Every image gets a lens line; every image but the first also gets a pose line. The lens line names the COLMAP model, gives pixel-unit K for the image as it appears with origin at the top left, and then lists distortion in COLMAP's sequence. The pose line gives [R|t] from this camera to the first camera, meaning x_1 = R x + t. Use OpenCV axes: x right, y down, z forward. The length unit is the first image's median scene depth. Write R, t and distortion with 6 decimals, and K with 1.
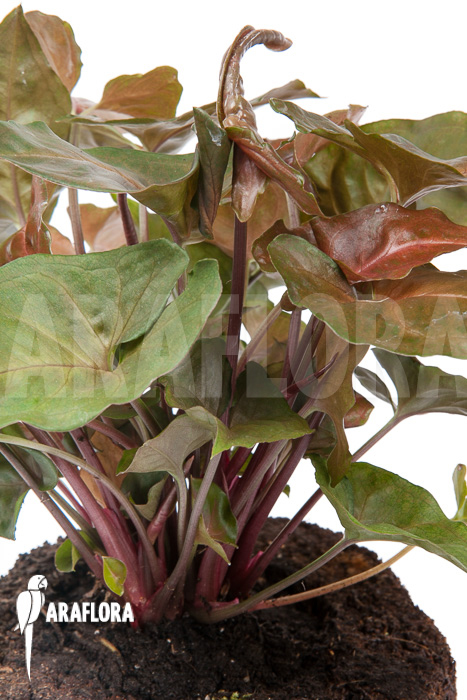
lens RADIAL K [[1542.9, 0, 232.7], [0, 1542.9, 349.9], [0, 0, 1]] dist [0.229321, 0.000000]
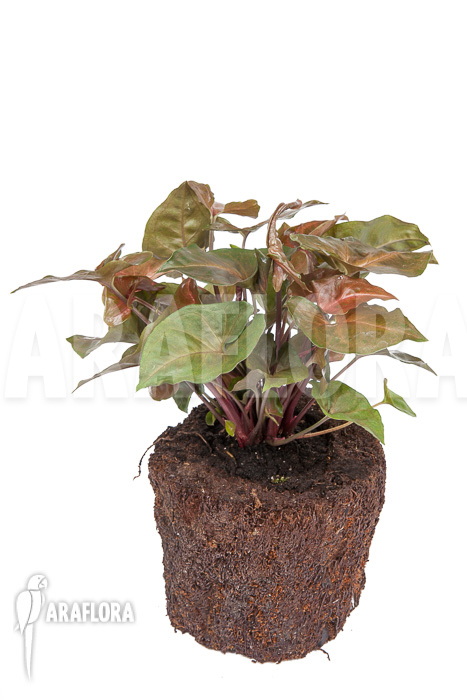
lens RADIAL K [[1101.9, 0, 233.9], [0, 1101.9, 350.3], [0, 0, 1]] dist [-0.016259, 0.000000]
pose [[0.993169, 0.004216, -0.116611, 0.117097], [0.013613, 0.988336, 0.151677, -0.212255], [0.115890, -0.152228, 0.981527, -0.582042]]
